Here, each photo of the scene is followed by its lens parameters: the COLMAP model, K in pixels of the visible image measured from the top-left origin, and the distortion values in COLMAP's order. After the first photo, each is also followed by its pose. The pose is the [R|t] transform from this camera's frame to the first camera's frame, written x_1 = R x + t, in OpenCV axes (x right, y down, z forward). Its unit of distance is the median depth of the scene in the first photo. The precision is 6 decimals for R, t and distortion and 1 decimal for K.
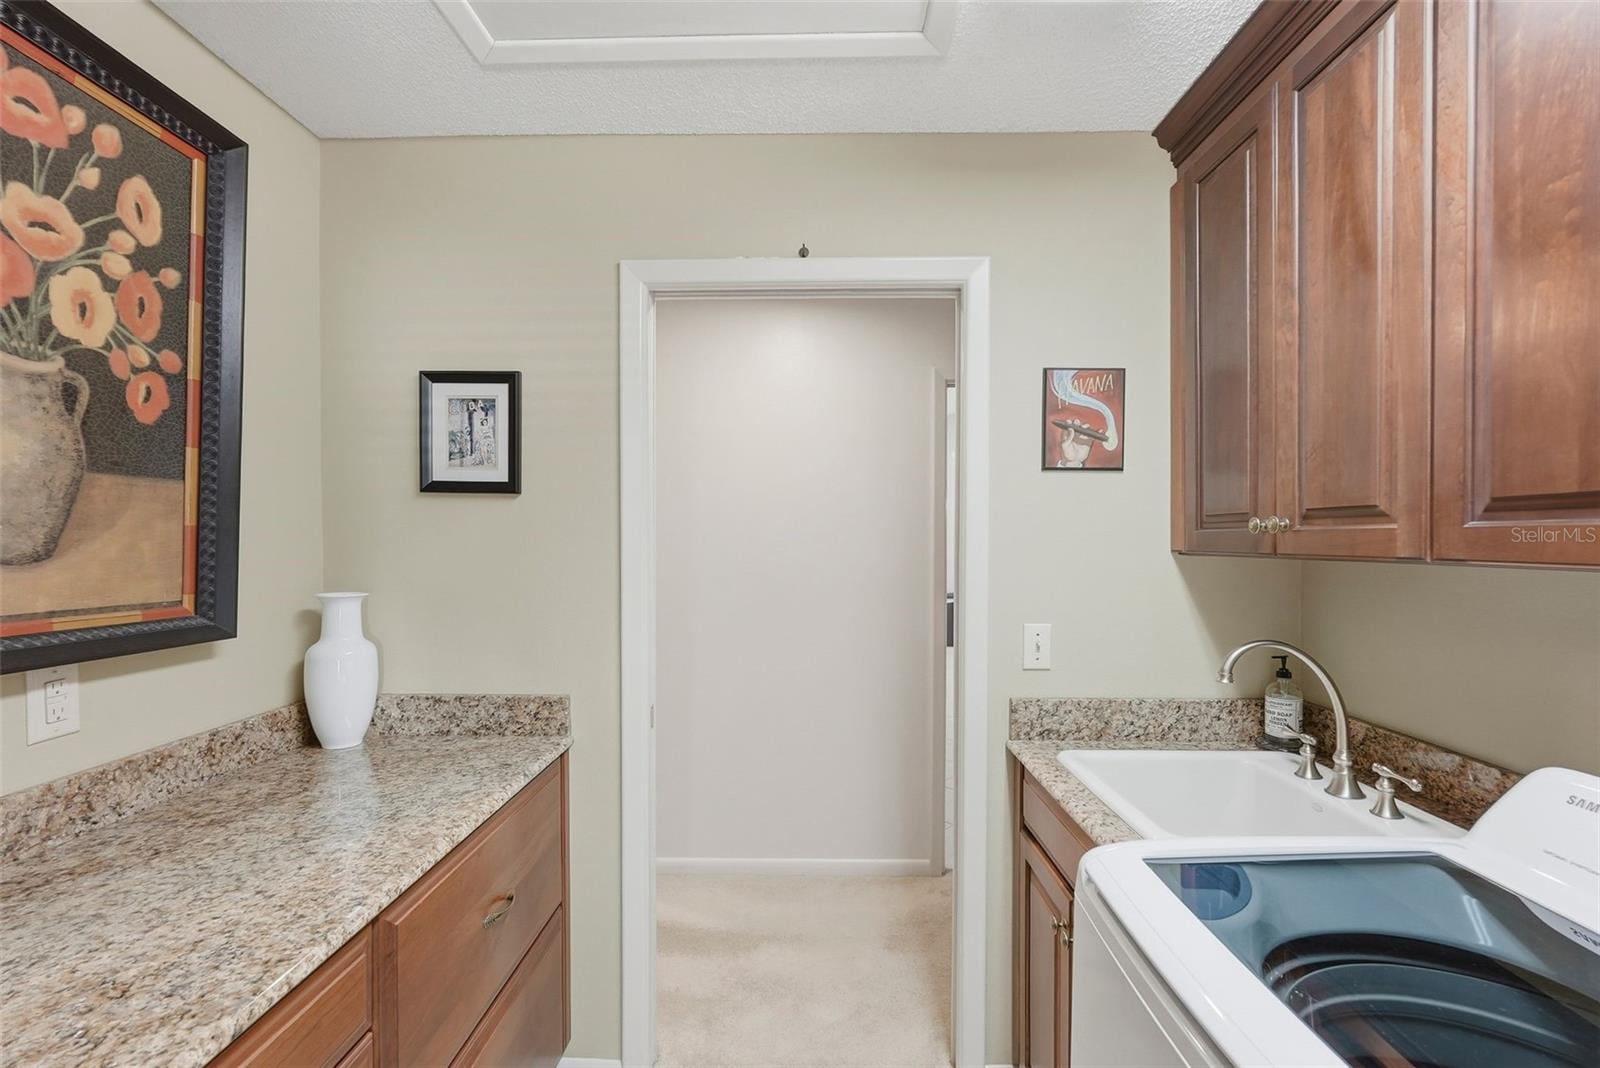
lens RADIAL K [[729.1, 0, 800.2], [0, 729.1, 536.6], [0, 0, 1]] dist [0.001417, 0.000082]
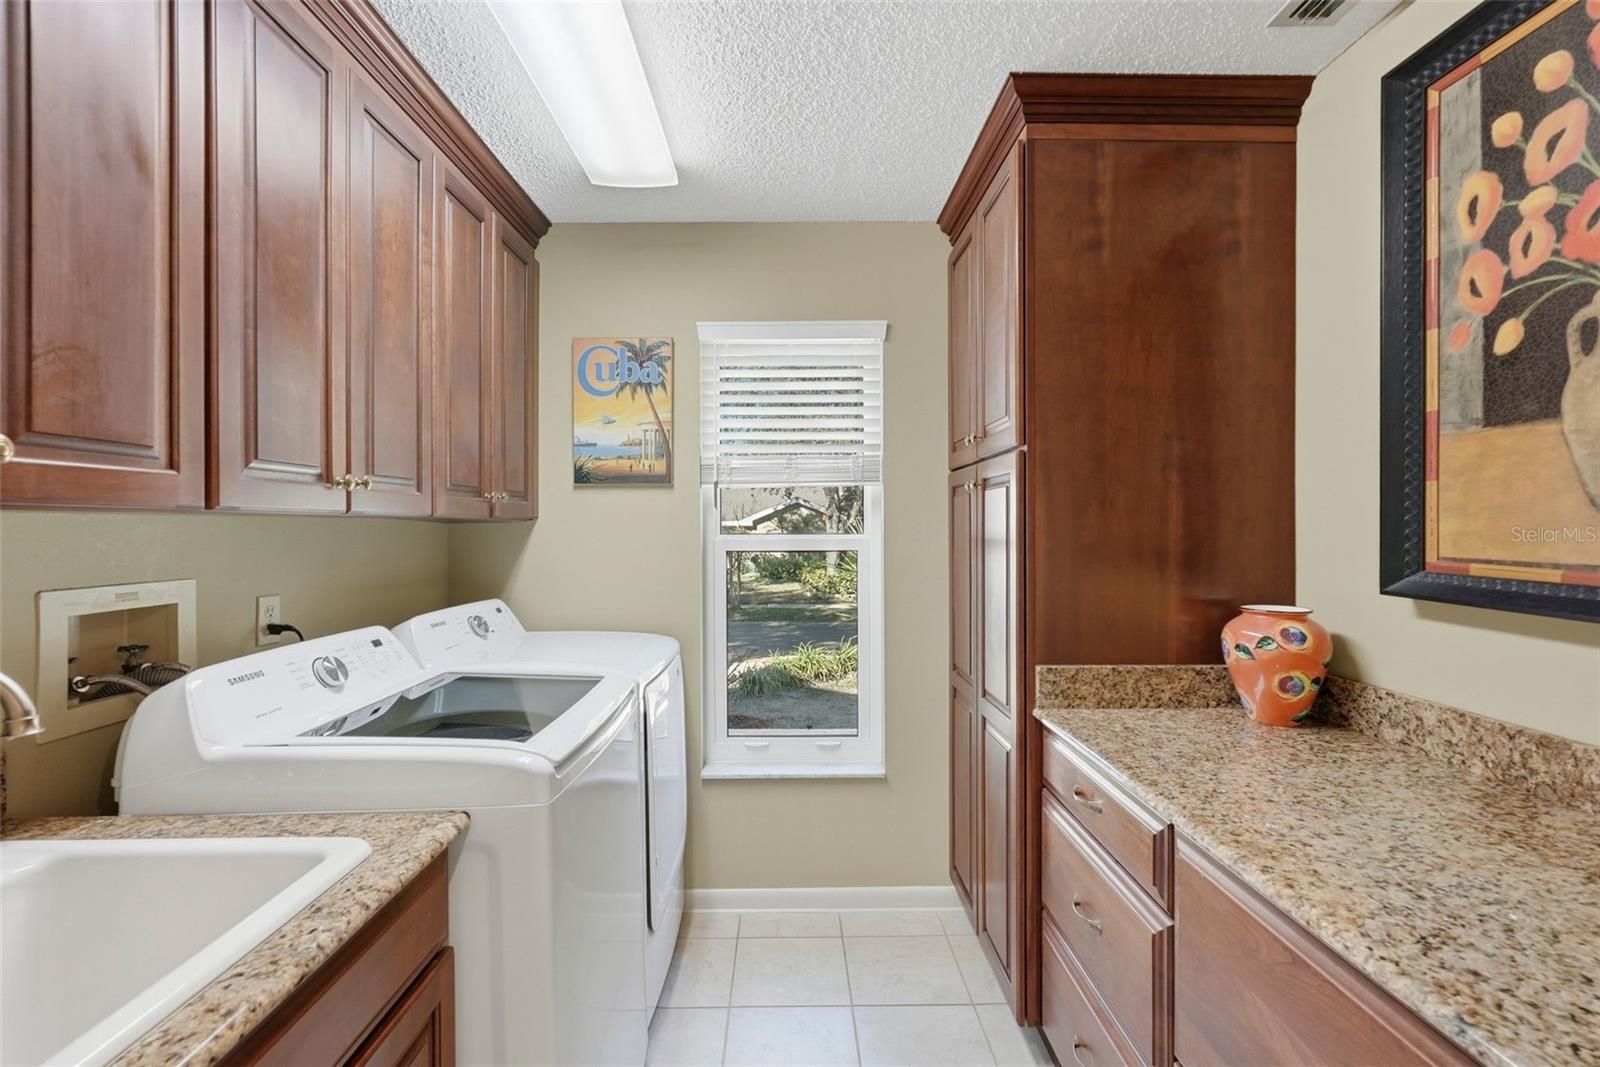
lens RADIAL K [[729.1, 0, 799.4], [0, 729.1, 535.7], [0, 0, 1]] dist [0.001417, 0.000082]
pose [[-0.999940, -0.001684, -0.010841, 0.012591], [-0.001674, 0.999998, -0.001002, 0.061909], [0.010843, -0.000984, -0.999941, 1.846219]]
